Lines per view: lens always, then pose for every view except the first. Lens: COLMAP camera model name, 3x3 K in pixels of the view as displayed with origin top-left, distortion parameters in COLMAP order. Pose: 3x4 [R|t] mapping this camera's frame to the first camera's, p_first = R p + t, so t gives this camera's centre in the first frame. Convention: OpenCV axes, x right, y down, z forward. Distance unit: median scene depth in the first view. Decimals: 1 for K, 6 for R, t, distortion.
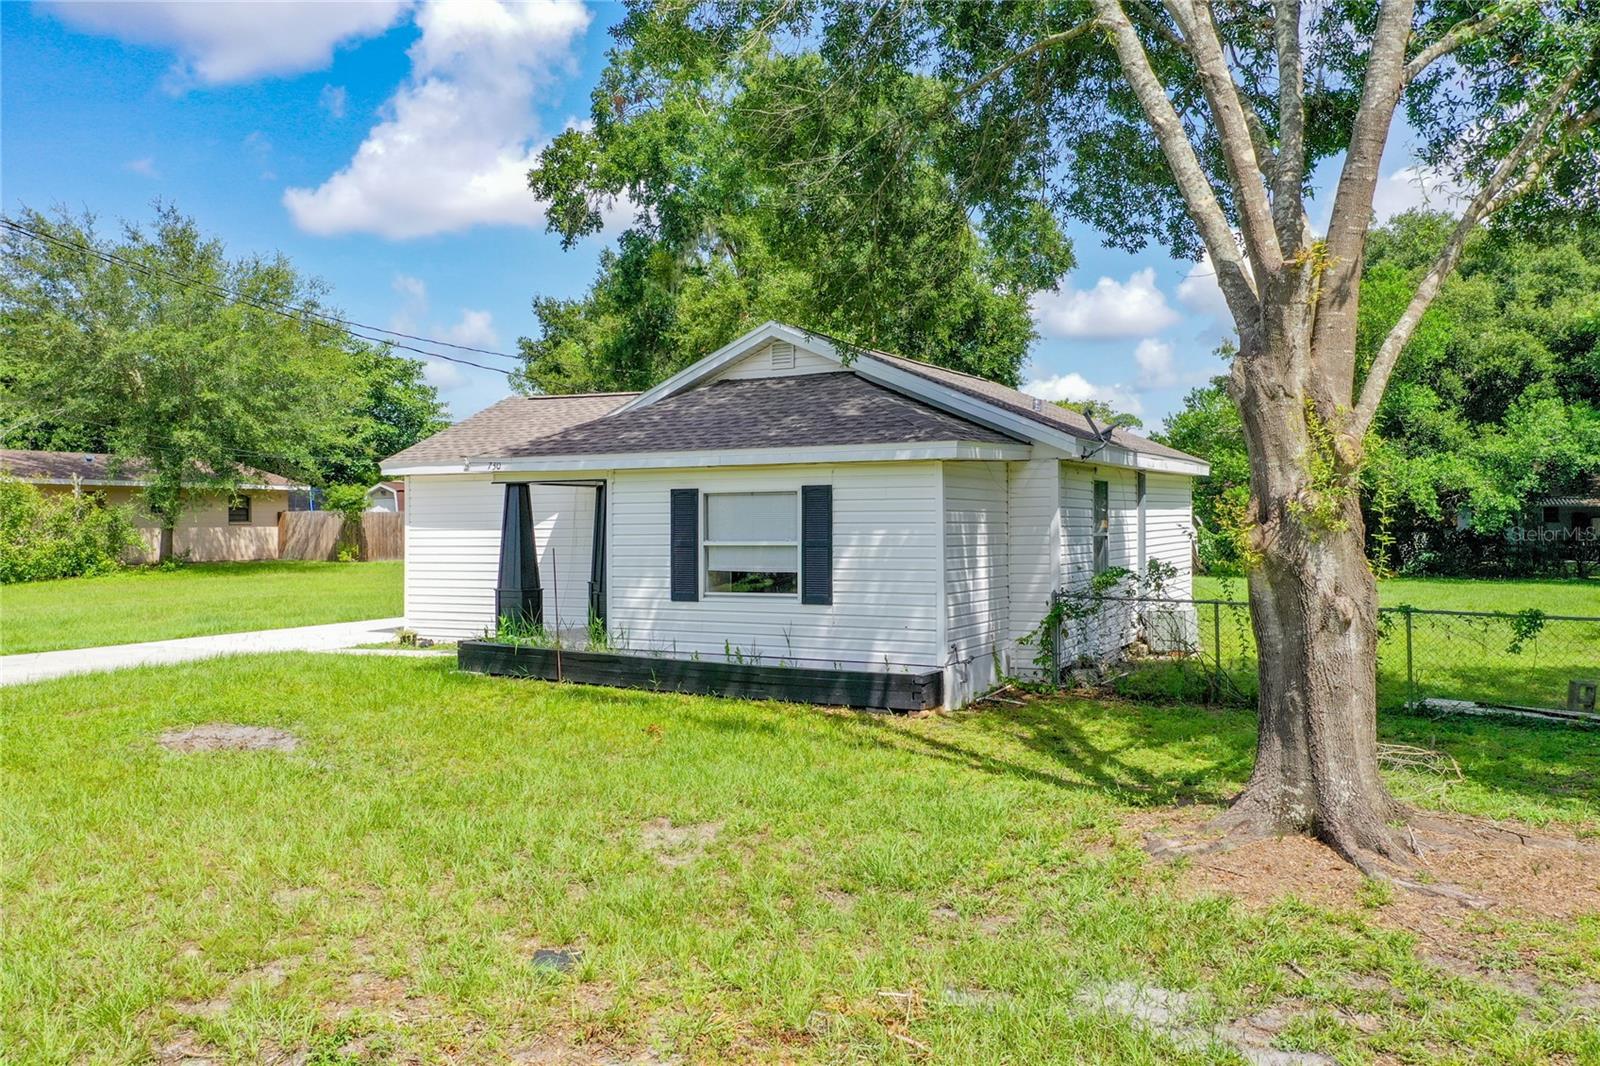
lens RADIAL K [[1292.1, 0, 792.8], [0, 1292.1, 535.7], [0, 0, 1]] dist [0.000034, -0.005901]
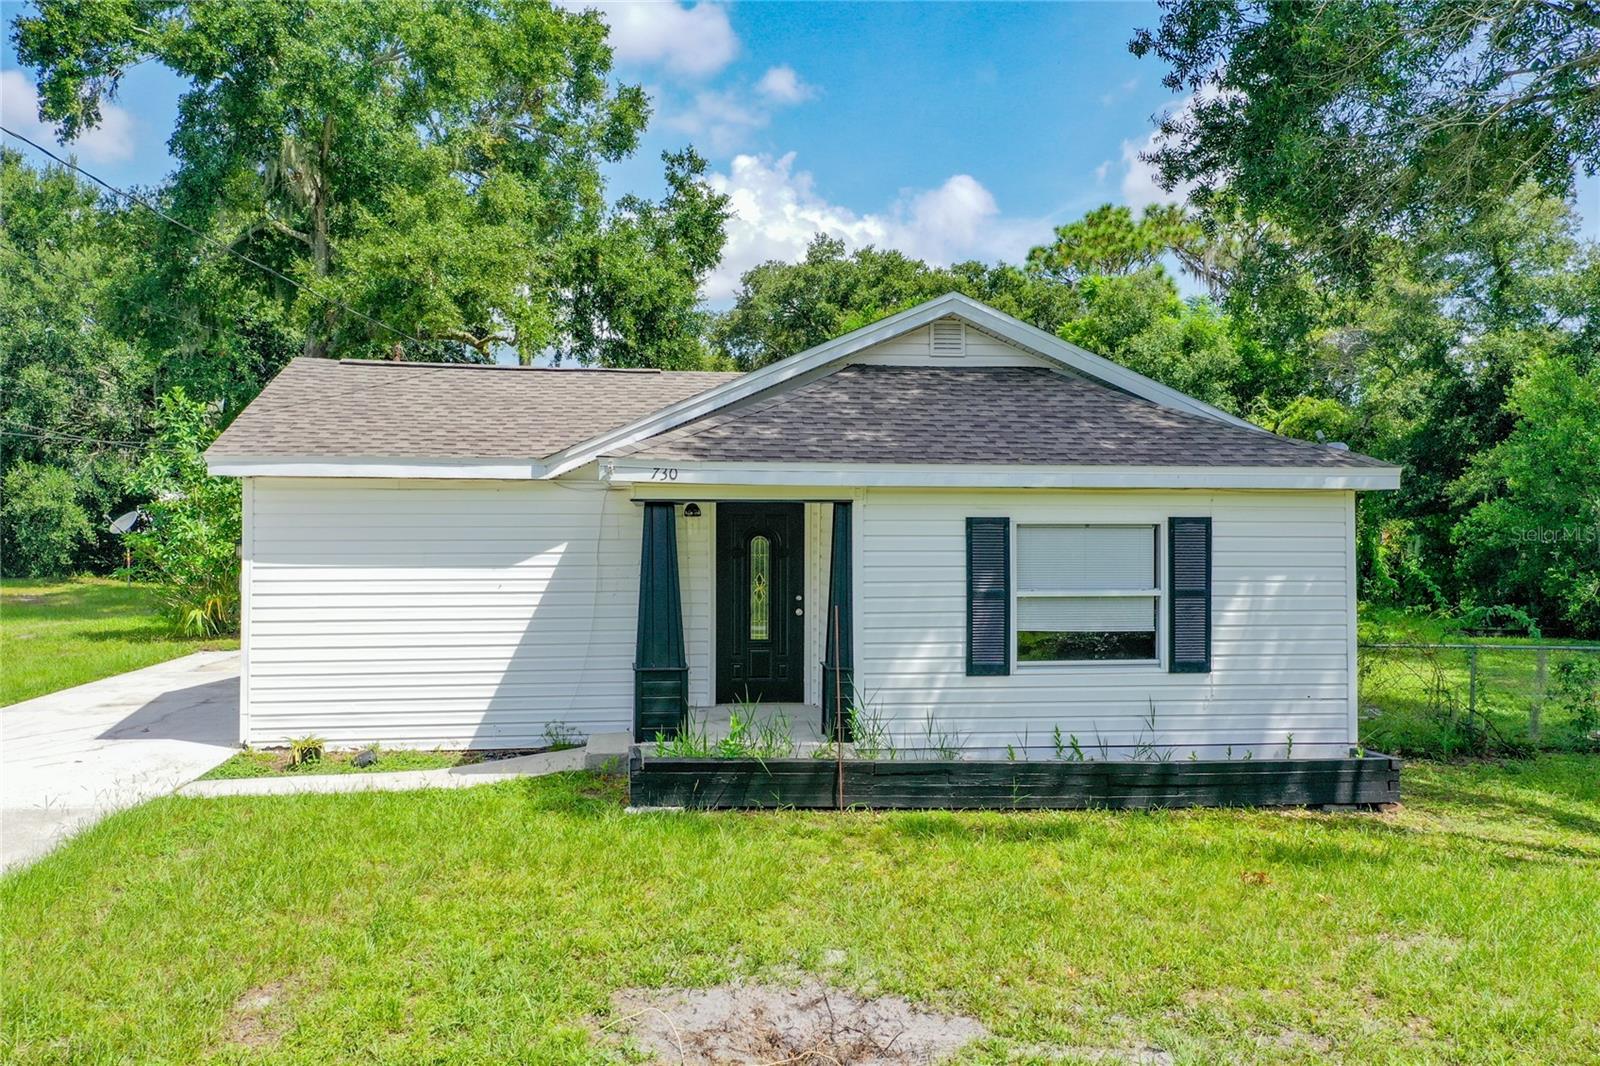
lens RADIAL K [[1292.1, 0, 792.8], [0, 1292.1, 535.7], [0, 0, 1]] dist [0.000034, -0.005901]
pose [[0.817079, 0.003878, 0.576513, -0.588835], [-0.001961, 0.999990, -0.003948, -0.023393], [-0.576523, 0.002096, 0.817078, 0.489774]]
